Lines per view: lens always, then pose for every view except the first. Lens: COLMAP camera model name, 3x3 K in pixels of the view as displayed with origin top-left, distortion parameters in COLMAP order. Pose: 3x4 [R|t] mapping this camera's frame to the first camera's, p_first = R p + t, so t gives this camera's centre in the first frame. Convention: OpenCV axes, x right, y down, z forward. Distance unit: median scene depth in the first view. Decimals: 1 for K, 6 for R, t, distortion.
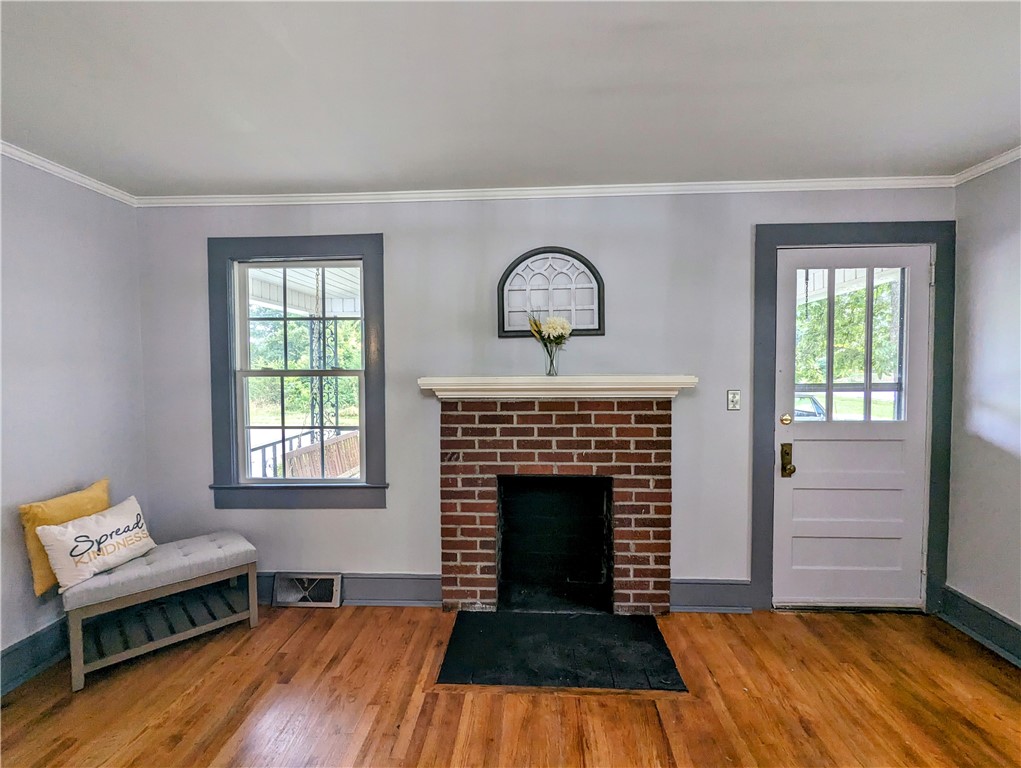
lens RADIAL K [[481.5, 0, 510.5], [0, 481.5, 384.0], [0, 0, 1]] dist [0.000364, 0.000503]
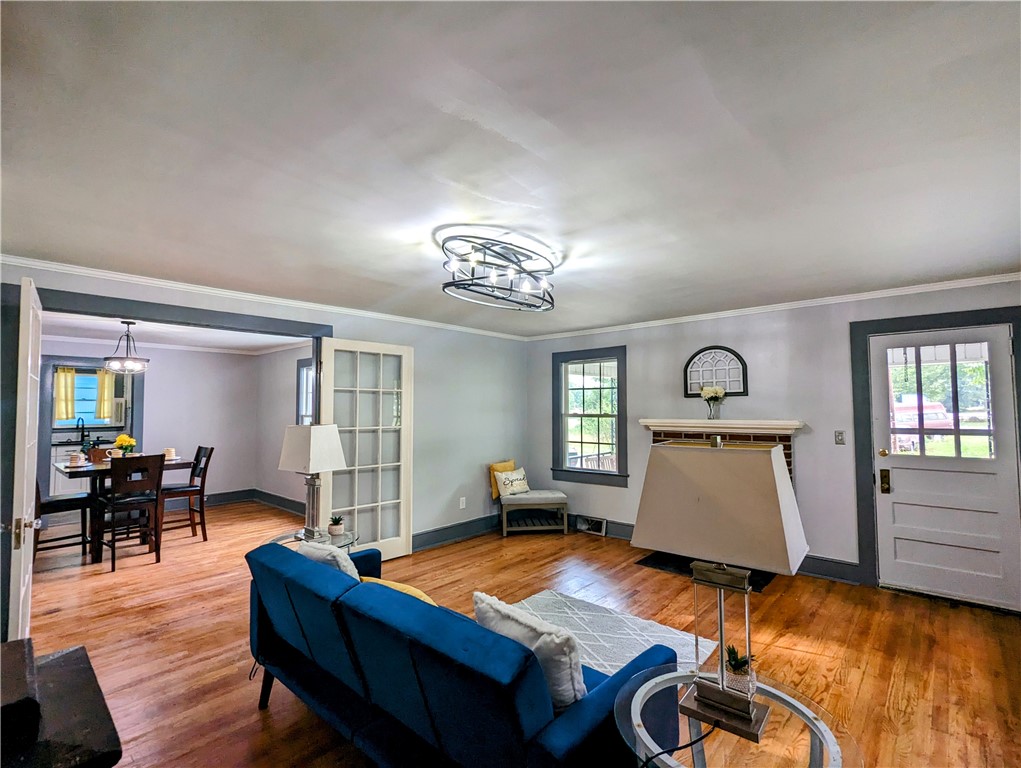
lens RADIAL K [[485.7, 0, 510.9], [0, 485.7, 387.7], [0, 0, 1]] dist [0.000709, 0.000634]
pose [[0.776953, -0.022963, -0.629140, 0.627647], [-0.024319, 0.997494, -0.066439, 0.003691], [0.629089, 0.066920, 0.774448, -0.838281]]
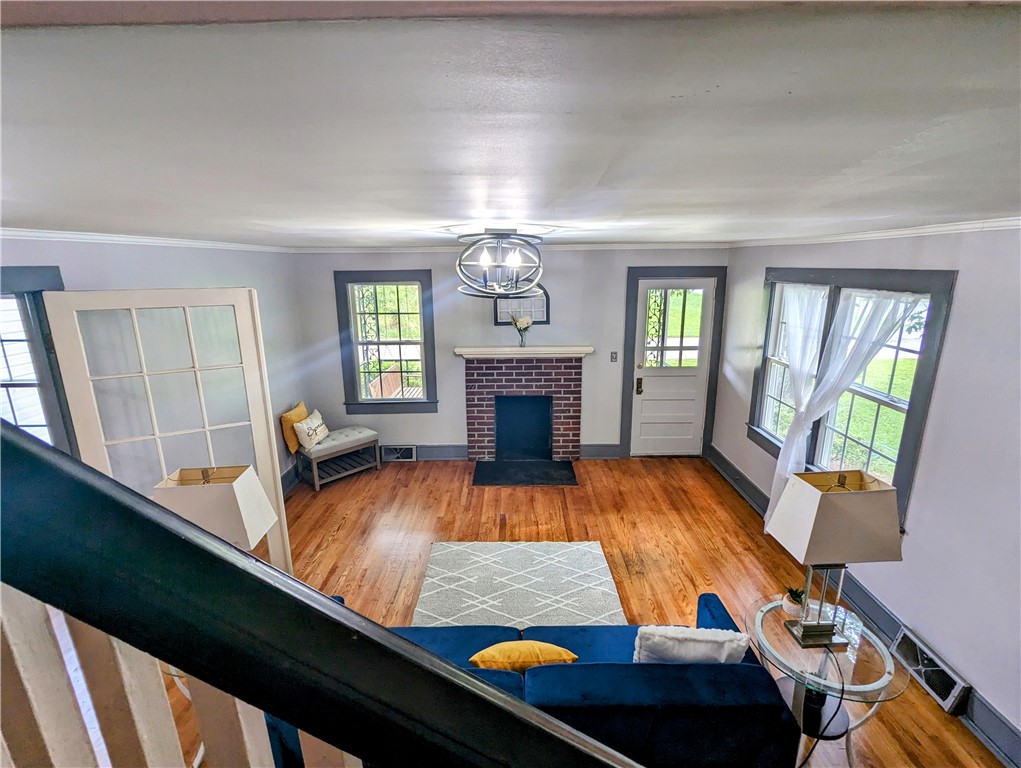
lens RADIAL K [[491.4, 0, 510.5], [0, 491.4, 384.0], [0, 0, 1]] dist [0.000718, 0.000195]
pose [[0.998966, -0.015268, 0.042823, -0.049623], [0.006087, 0.978360, 0.206820, -0.277941], [-0.045054, -0.206345, 0.977441, -0.978094]]
